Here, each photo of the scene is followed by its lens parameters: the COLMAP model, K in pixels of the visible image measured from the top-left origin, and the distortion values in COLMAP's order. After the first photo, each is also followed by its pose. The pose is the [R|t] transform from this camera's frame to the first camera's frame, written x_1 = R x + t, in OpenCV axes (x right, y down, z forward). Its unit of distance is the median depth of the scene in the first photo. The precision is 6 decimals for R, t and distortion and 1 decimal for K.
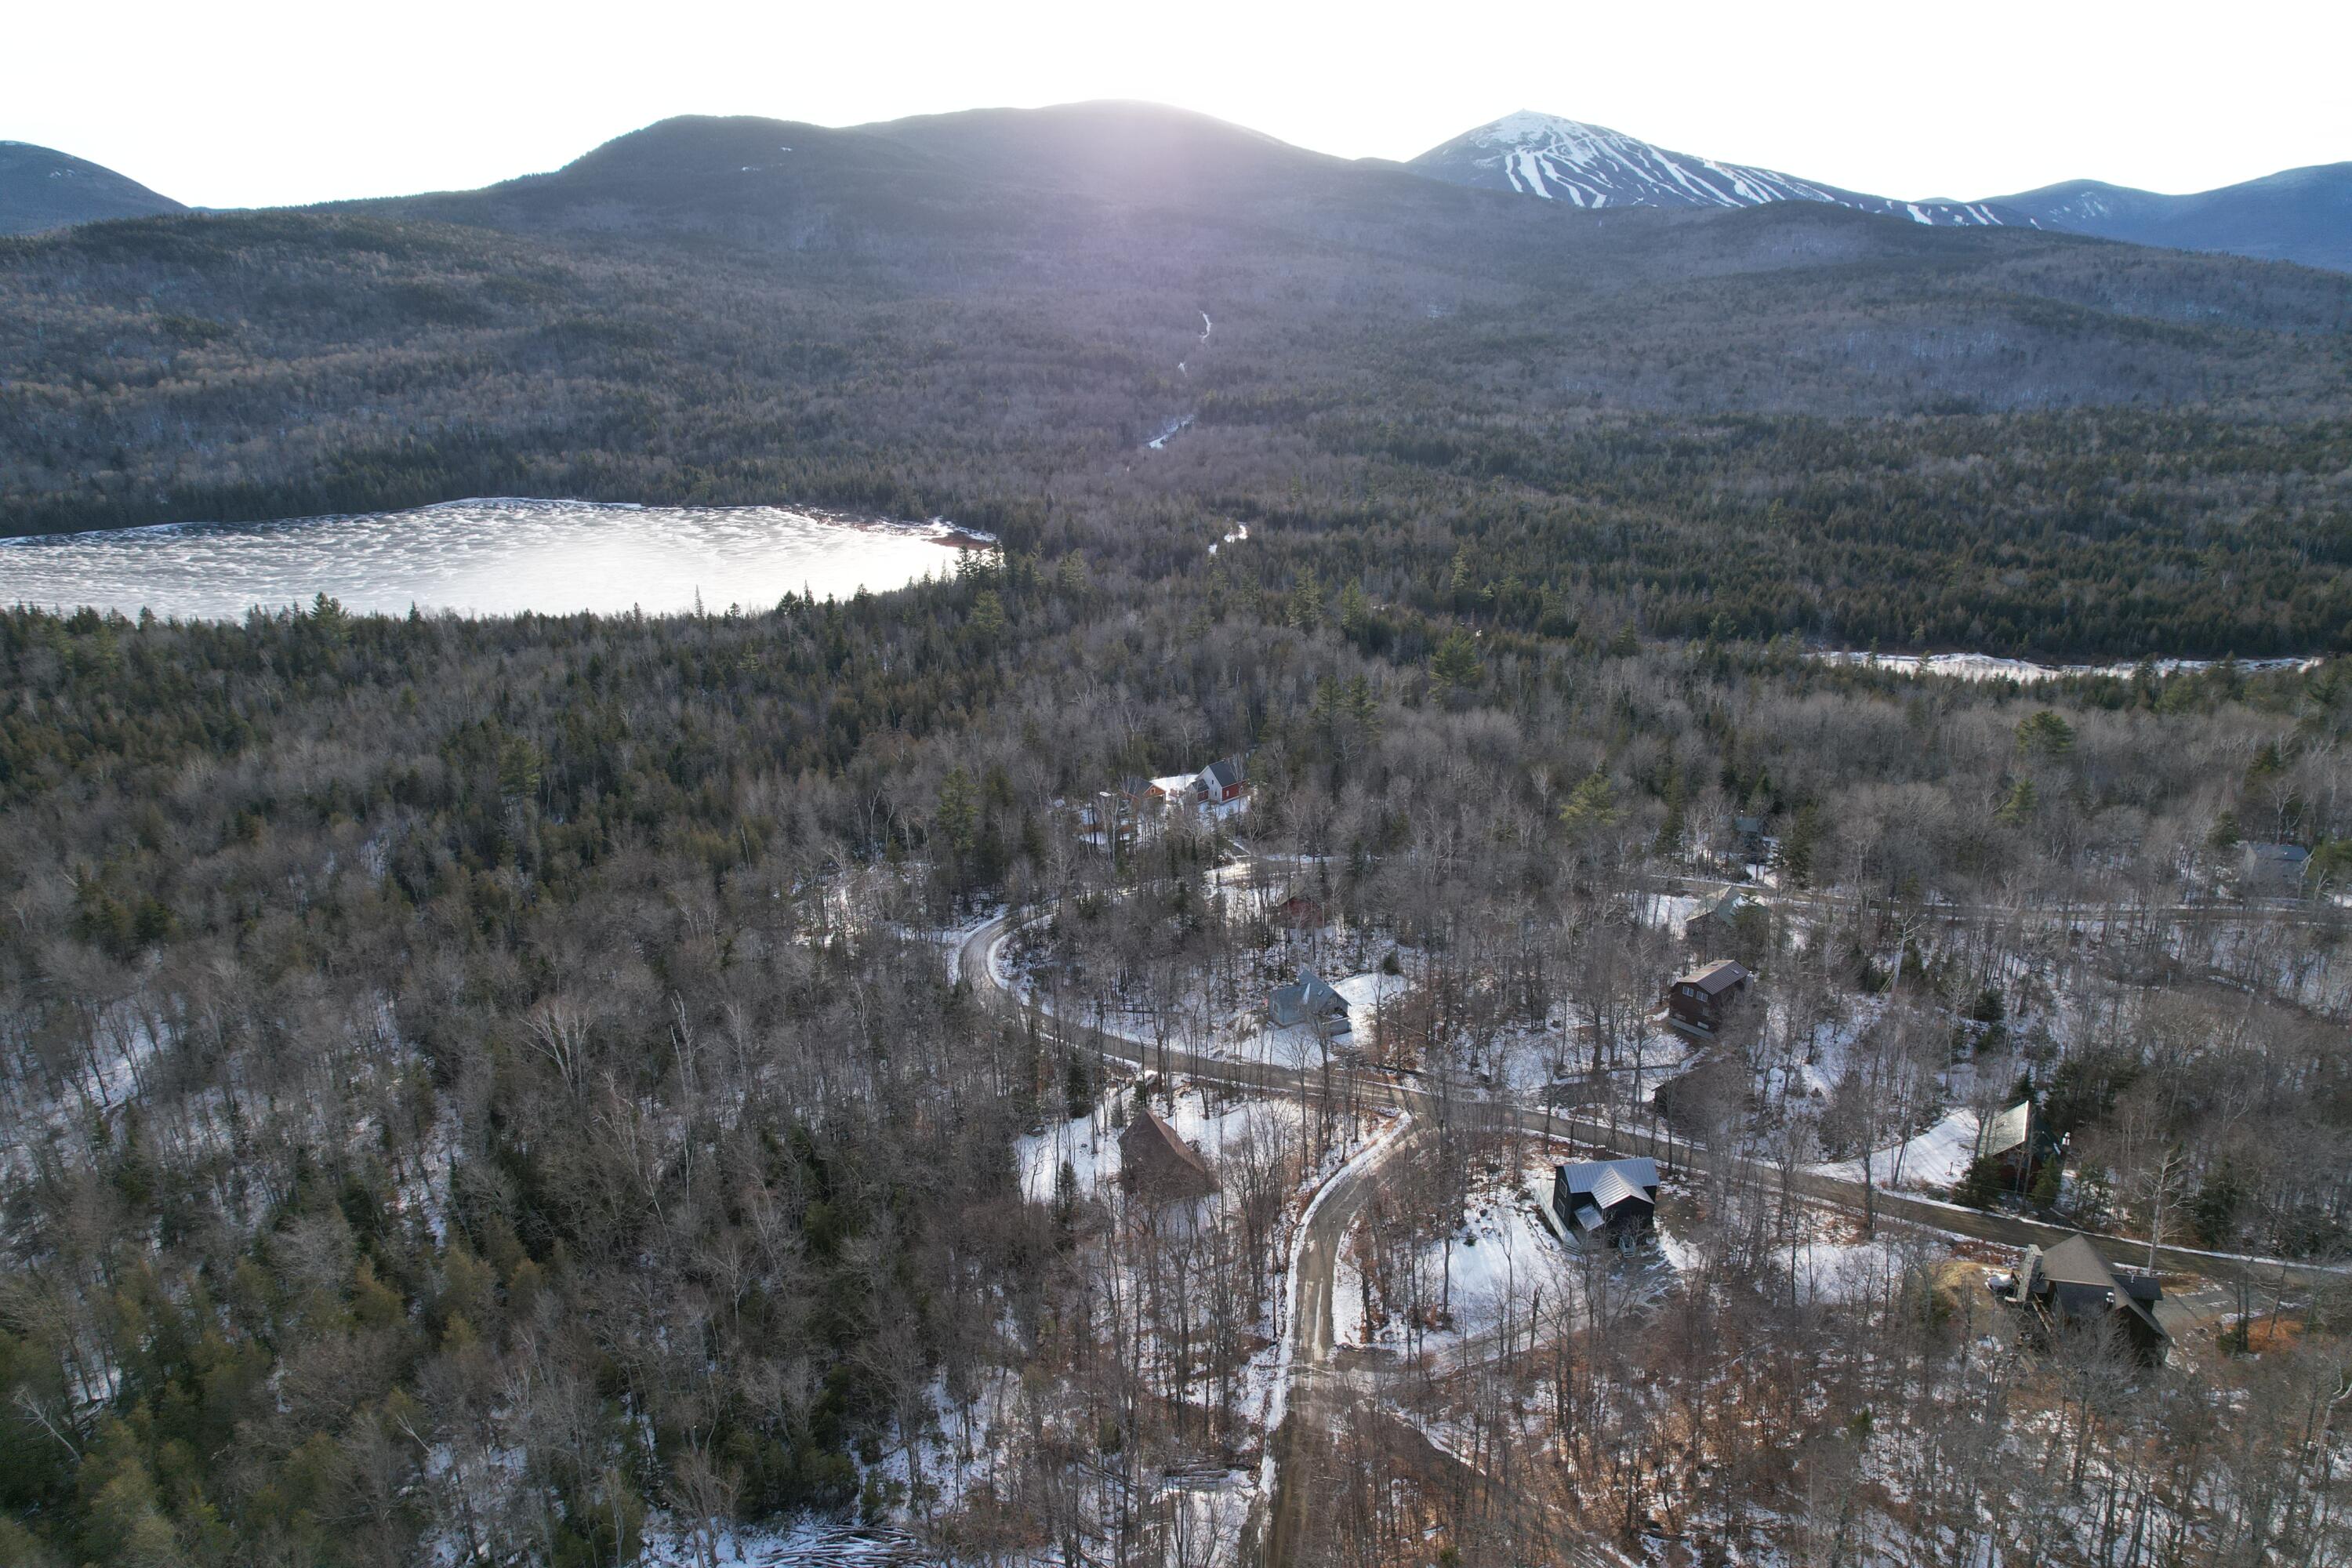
lens RADIAL K [[1538.1, 0, 1188.3], [0, 1538.1, 815.1], [0, 0, 1]] dist [-0.074672, 0.060026]
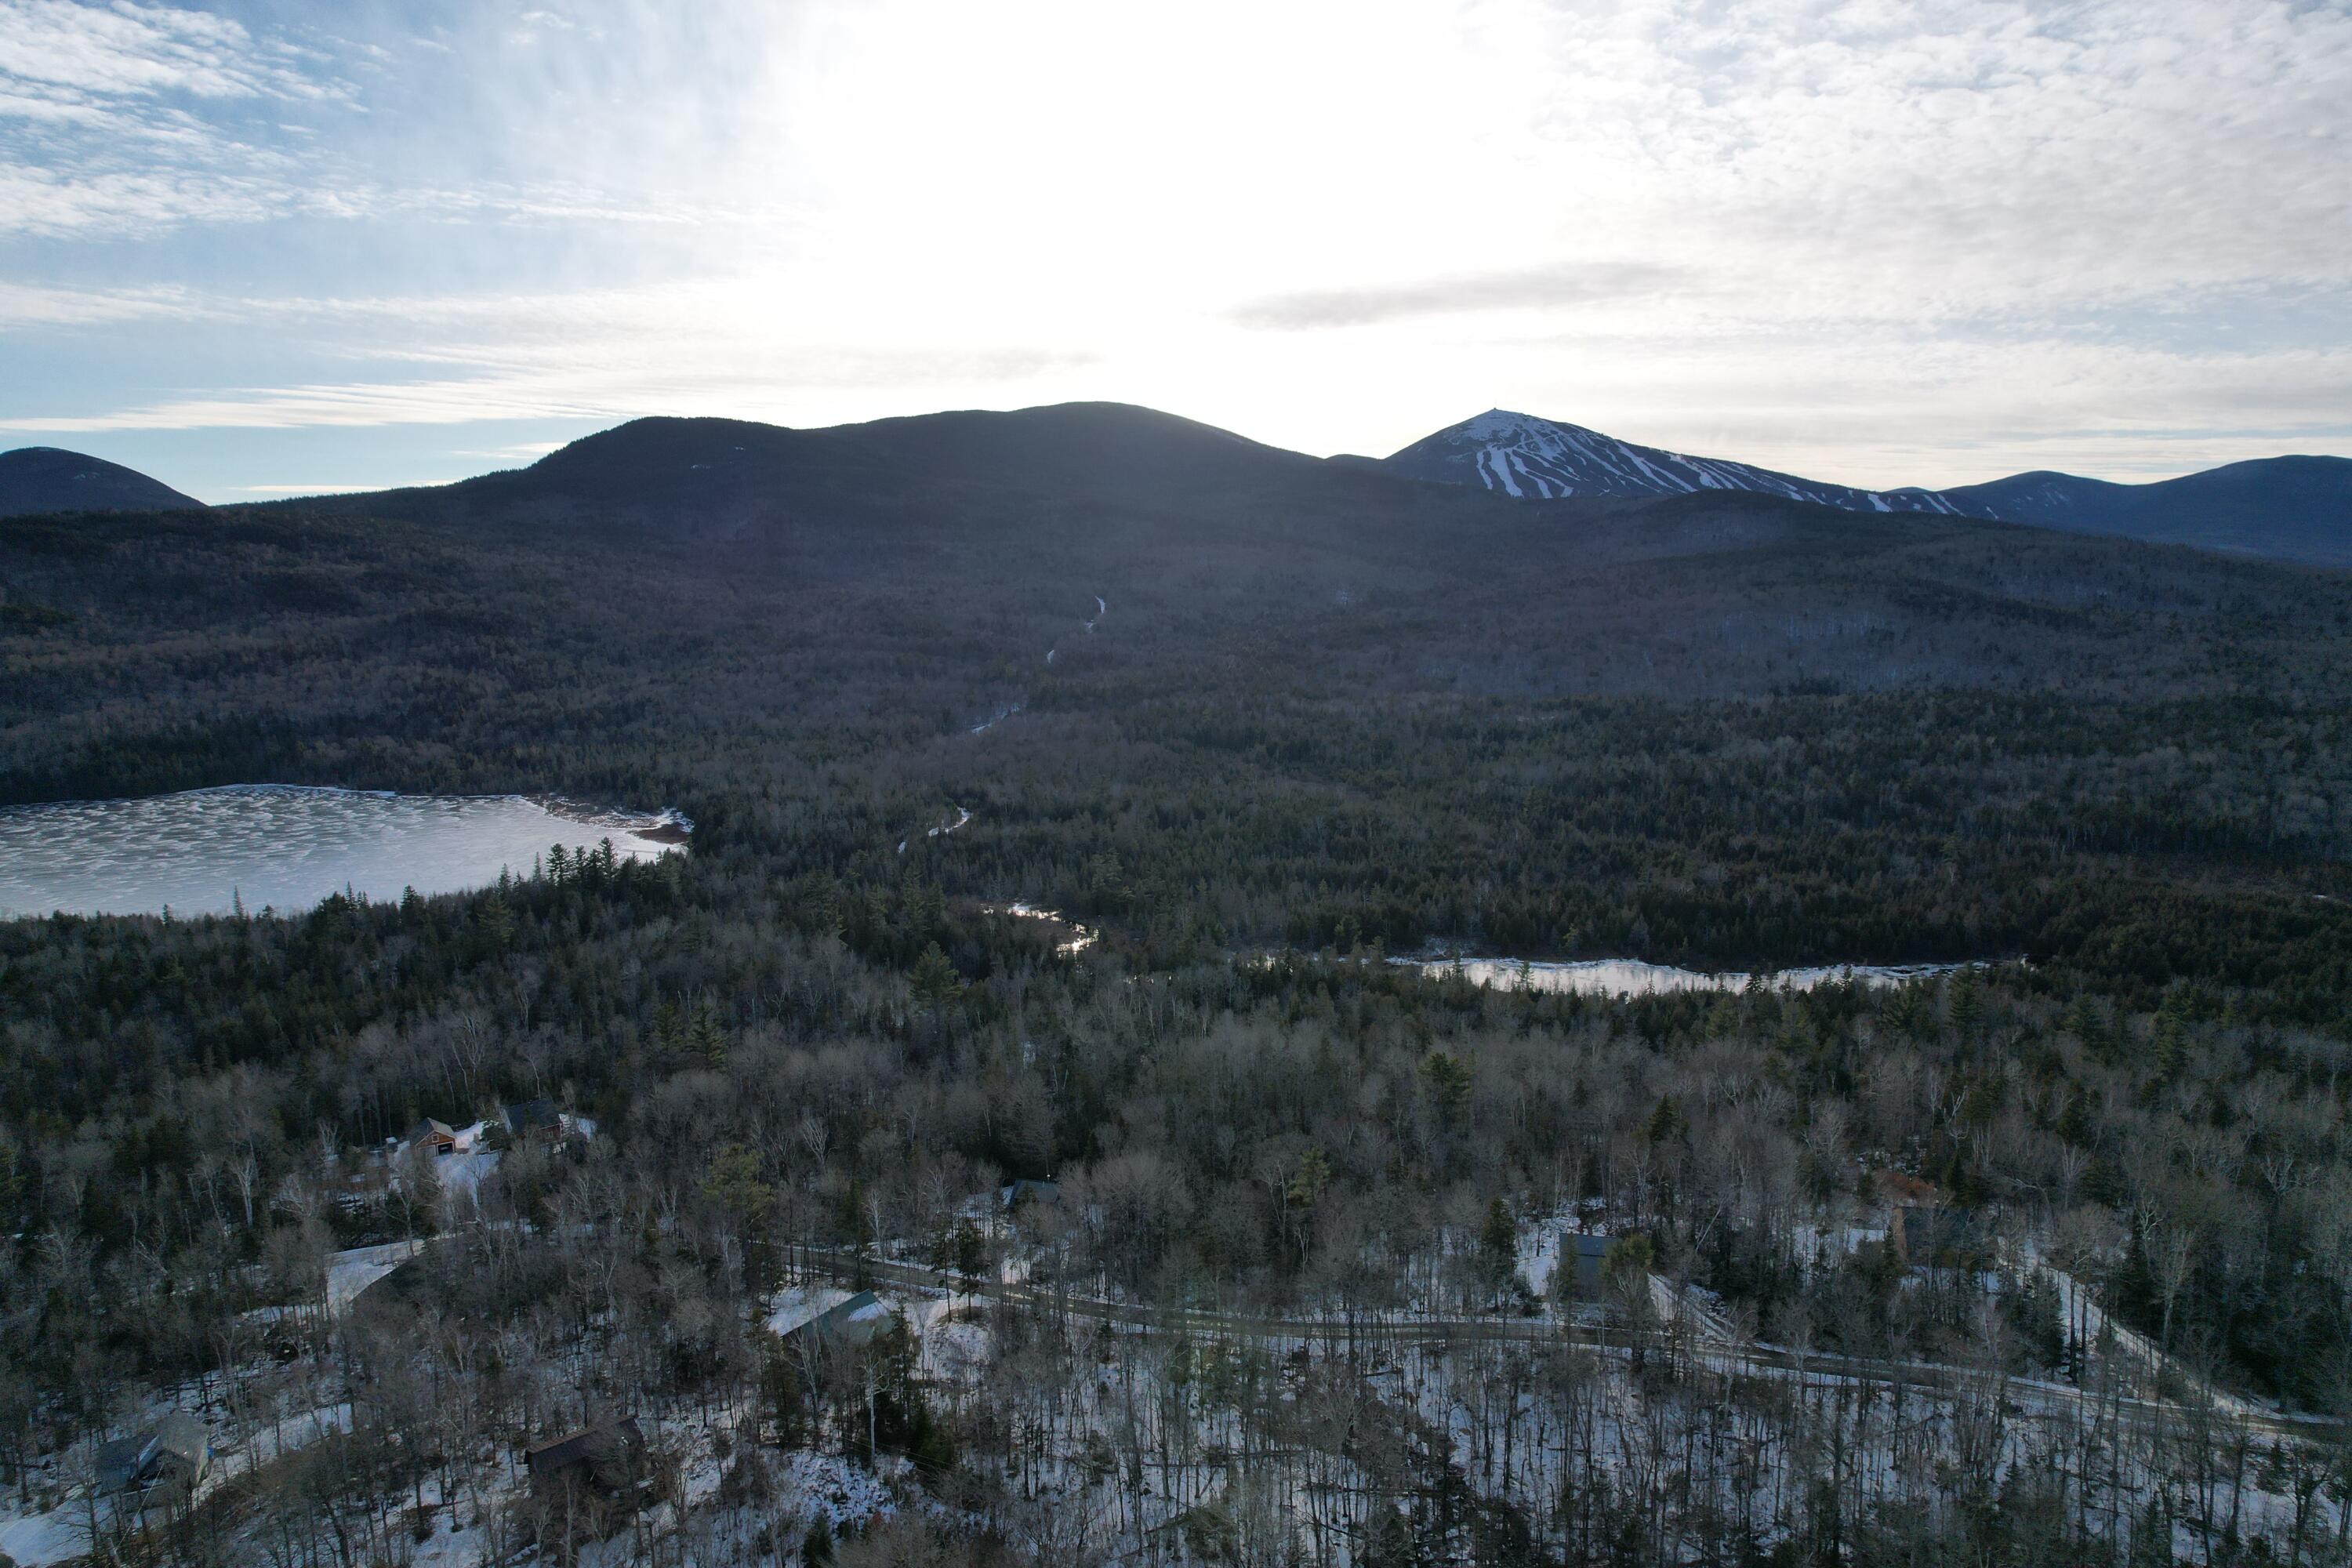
lens RADIAL K [[1538.1, 0, 1218.5], [0, 1538.1, 820.0], [0, 0, 1]] dist [-0.074672, 0.060026]
pose [[0.999883, -0.000601, -0.015286, 0.137291], [-0.002083, 0.984583, -0.174907, -0.013762], [0.015156, 0.174919, 0.984466, 0.042277]]
